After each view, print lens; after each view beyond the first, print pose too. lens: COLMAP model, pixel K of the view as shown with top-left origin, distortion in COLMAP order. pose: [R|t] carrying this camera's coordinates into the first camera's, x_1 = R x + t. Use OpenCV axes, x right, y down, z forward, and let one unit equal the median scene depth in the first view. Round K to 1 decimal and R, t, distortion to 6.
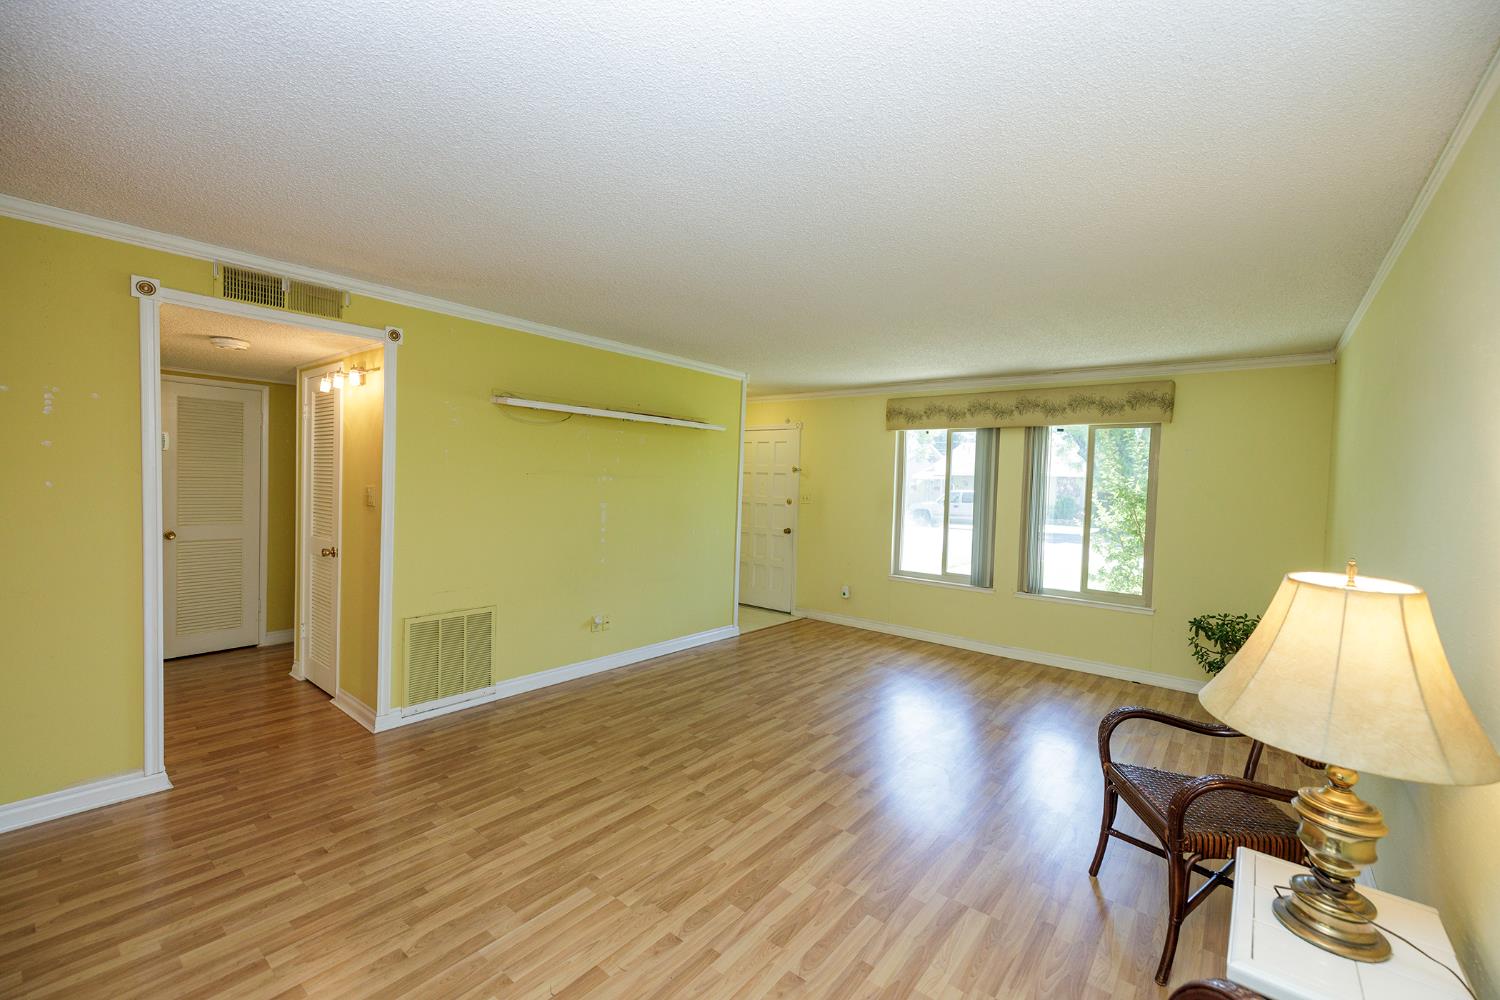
lens RADIAL K [[622.2, 0, 743.3], [0, 622.2, 500.5], [0, 0, 1]] dist [-0.000165, 0.000082]
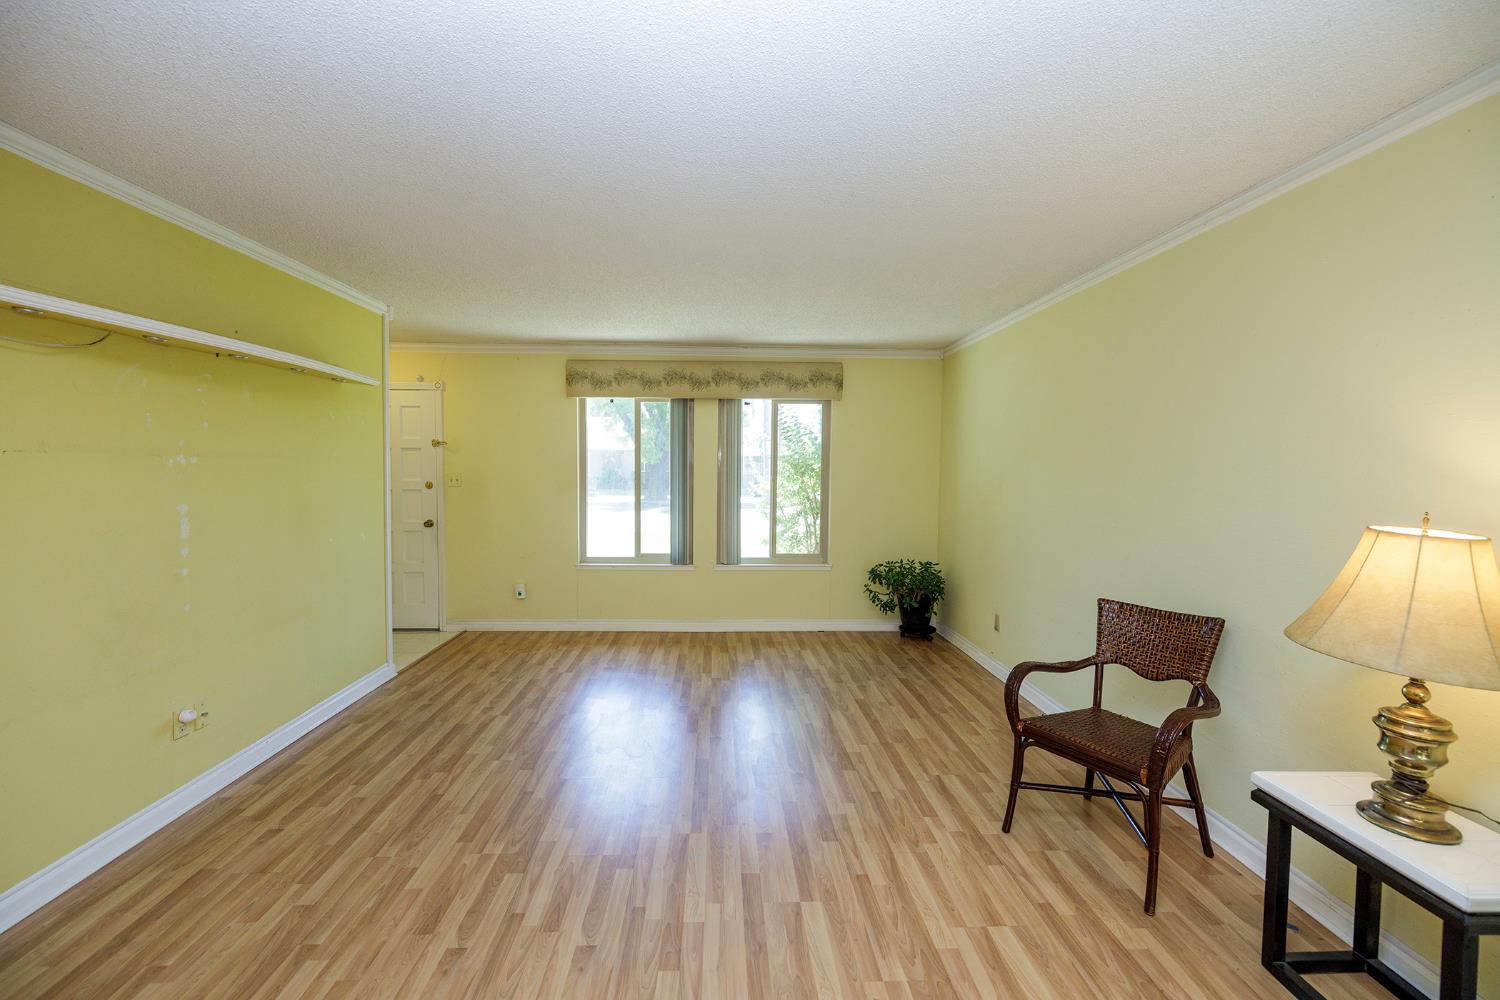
lens RADIAL K [[624.5, 0, 736.8], [0, 624.5, 497.0], [0, 0, 1]] dist [0.000042, -0.000231]
pose [[0.754863, -0.058990, 0.653224, -0.218184], [0.036254, 0.998177, 0.048247, -0.010892], [-0.654880, -0.012738, 0.755626, 0.265551]]
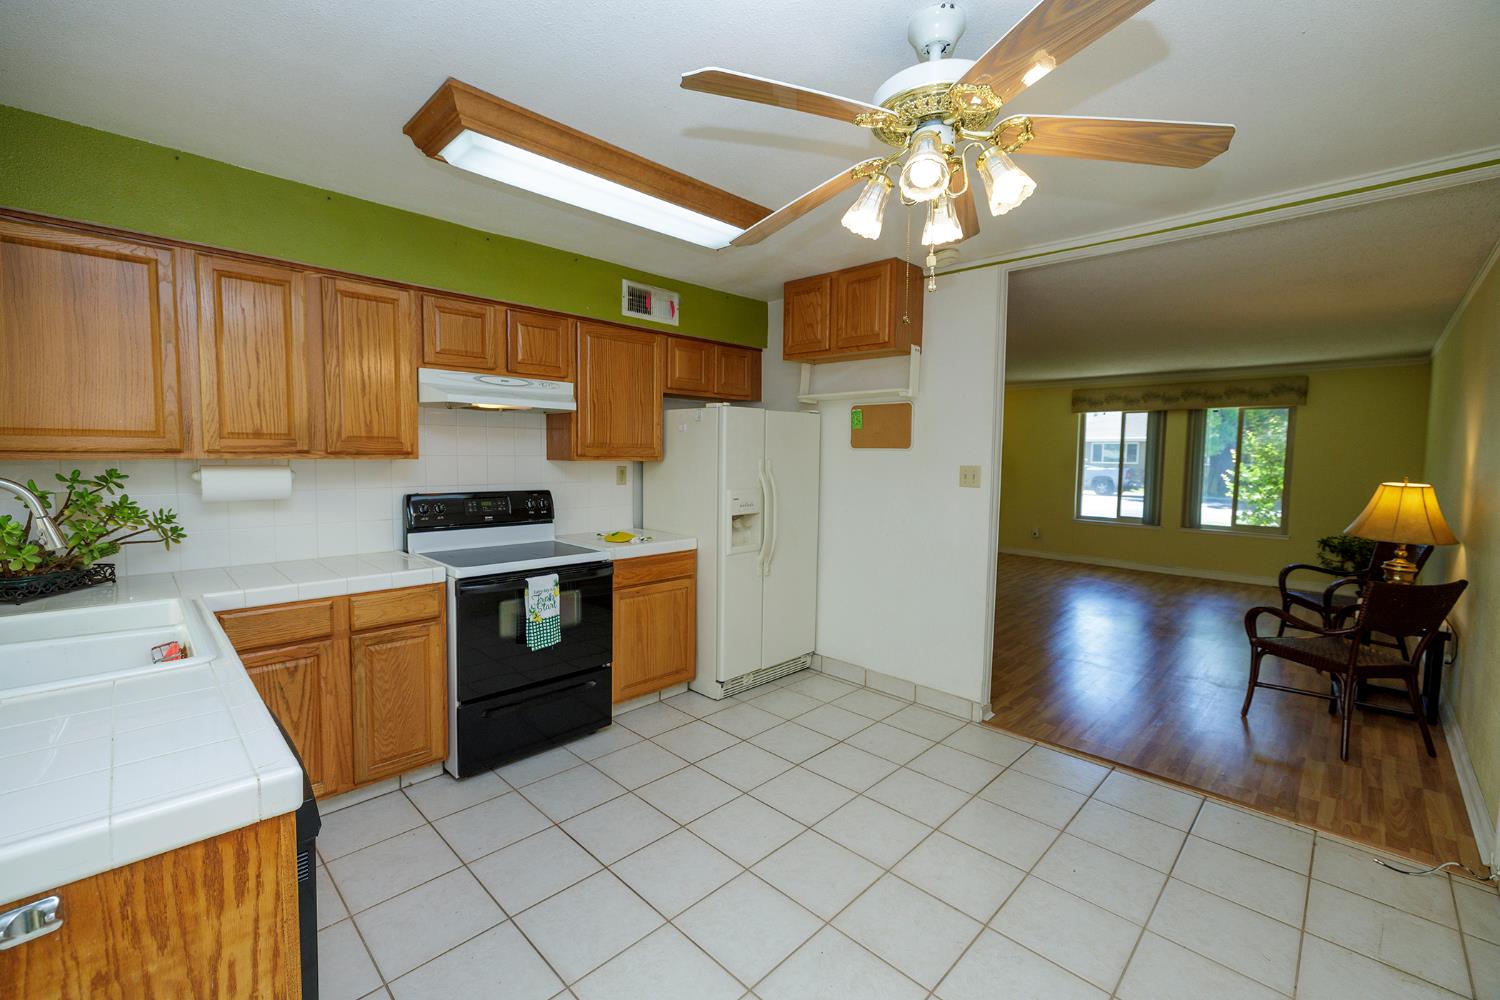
lens RADIAL K [[620.2, 0, 736.6], [0, 620.2, 493.6], [0, 0, 1]] dist [-0.001911, -0.000444]
pose [[0.994124, -0.013204, -0.107439, -0.477483], [0.016841, 0.999313, 0.033016, 0.008786], [0.106929, -0.034632, 0.993663, -0.581087]]
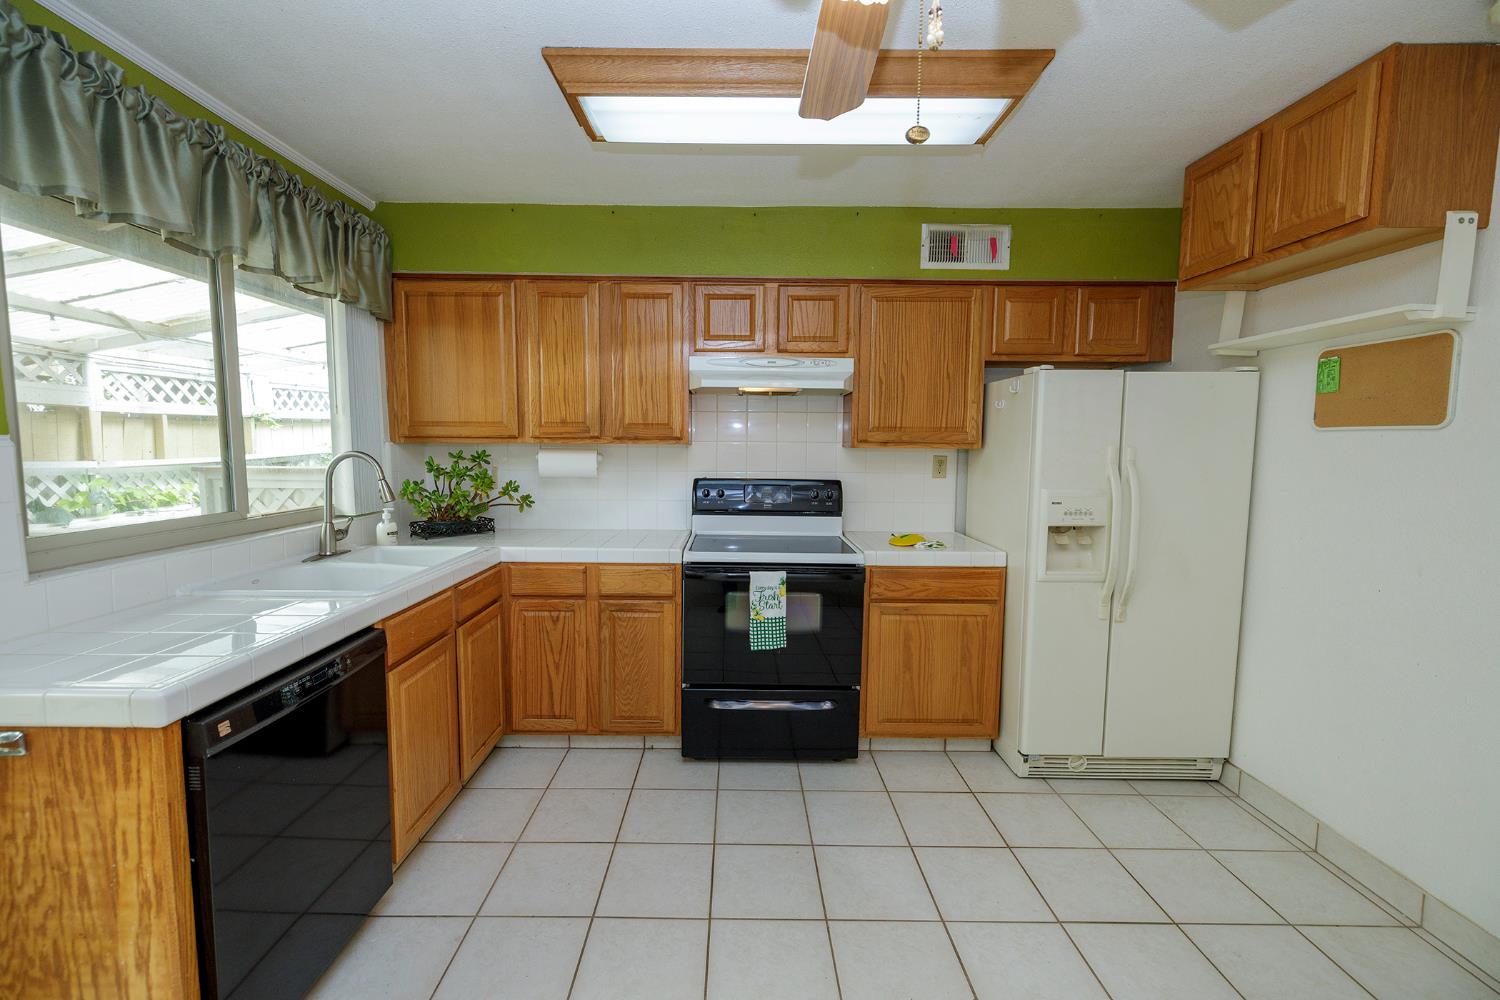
lens RADIAL K [[624.5, 0, 736.8], [0, 624.5, 497.0], [0, 0, 1]] dist [0.000042, -0.000231]
pose [[0.633255, 0.041335, -0.772839, -0.317538], [-0.011446, 0.998964, 0.044050, 0.015212], [0.773859, -0.019049, 0.633071, -0.371006]]
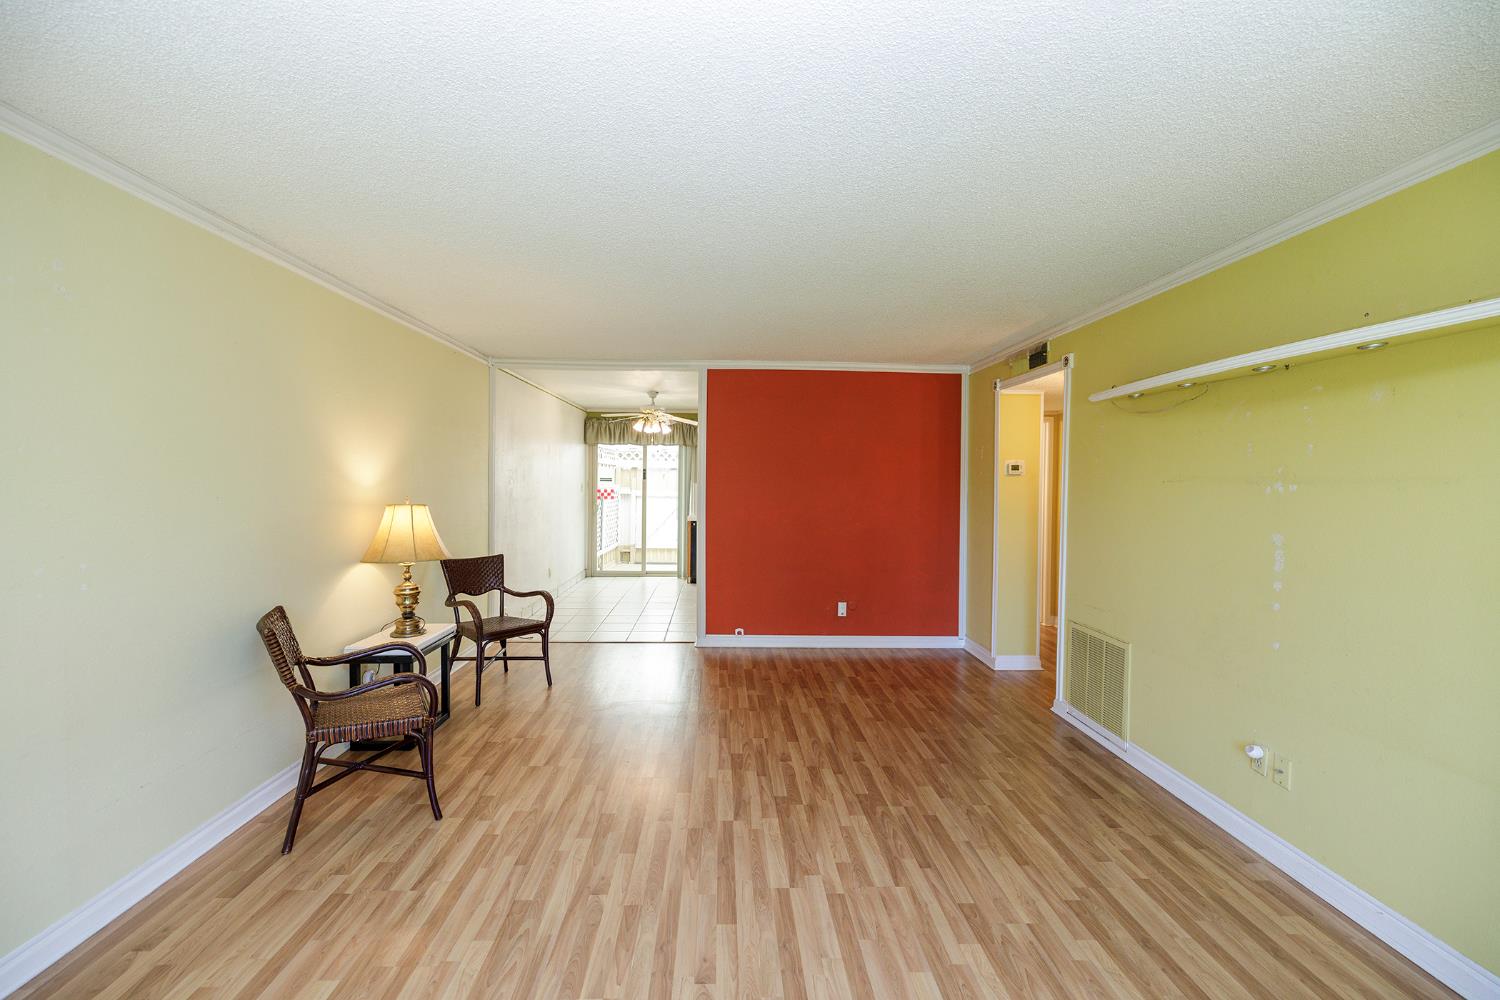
lens RADIAL K [[631.4, 0, 740.4], [0, 631.4, 495.3], [0, 0, 1]] dist [0.002990, 0.000302]
pose [[-0.754606, -0.023135, -0.655771, 0.469278], [-0.055484, 0.998049, 0.028637, -0.019208], [0.653829, 0.057994, -0.754417, 1.119953]]
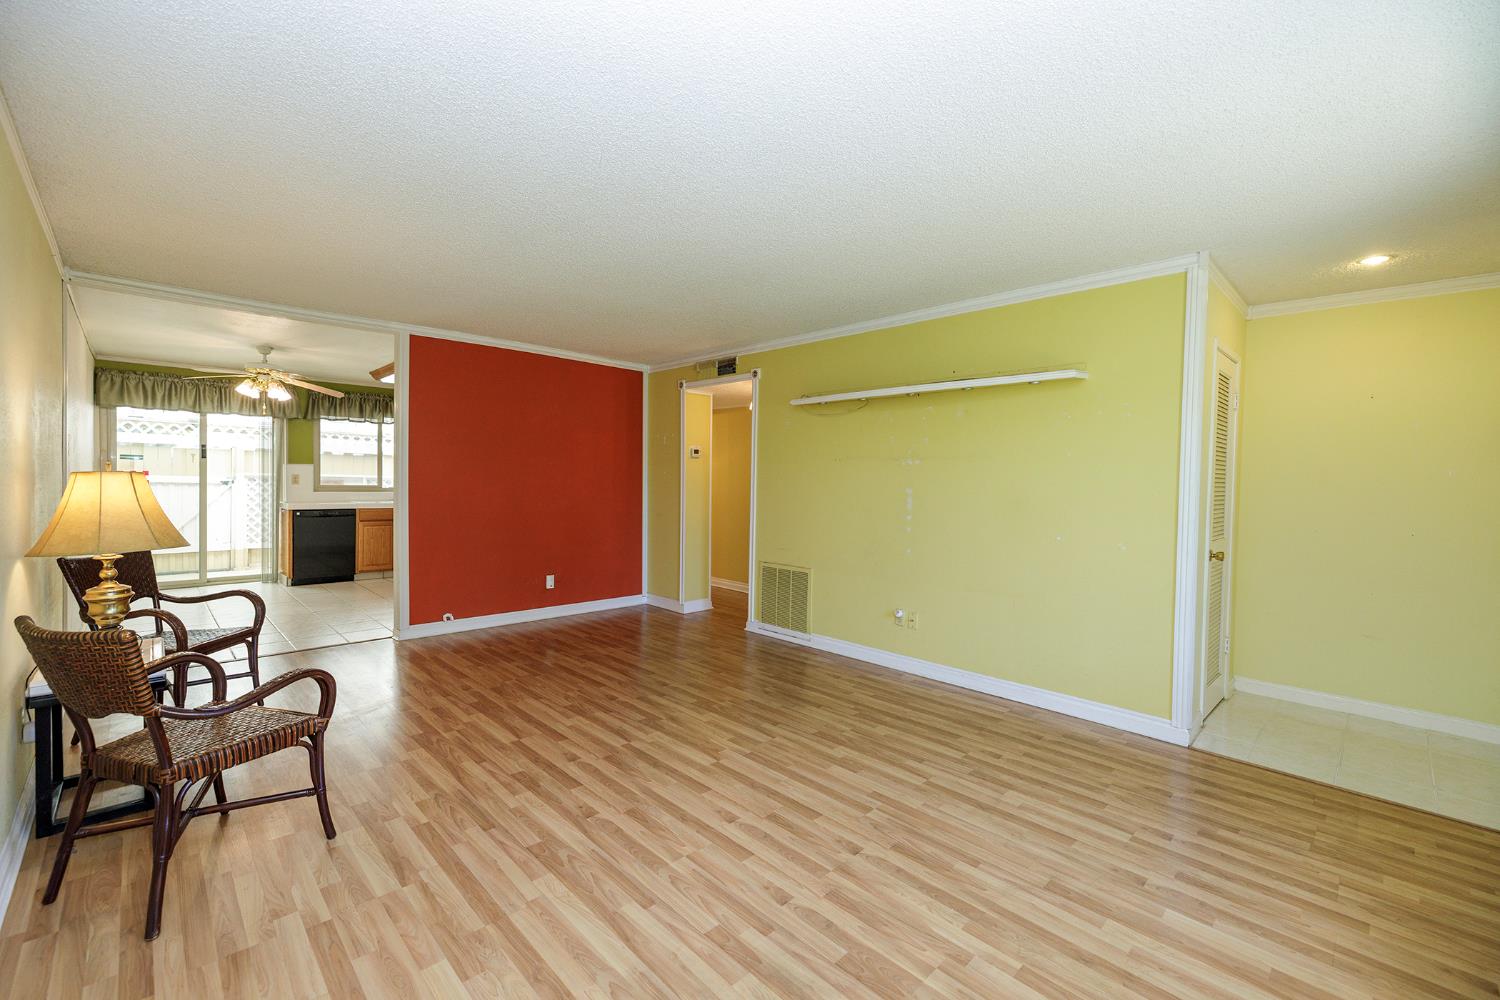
lens RADIAL K [[628.4, 0, 743.9], [0, 628.4, 496.4], [0, 0, 1]] dist [-0.000477, 0.000128]
pose [[-0.114551, -0.005889, -0.993400, 0.740553], [-0.051463, 0.998675, 0.000014, 0.028759], [0.992083, 0.051125, -0.114703, 0.877004]]
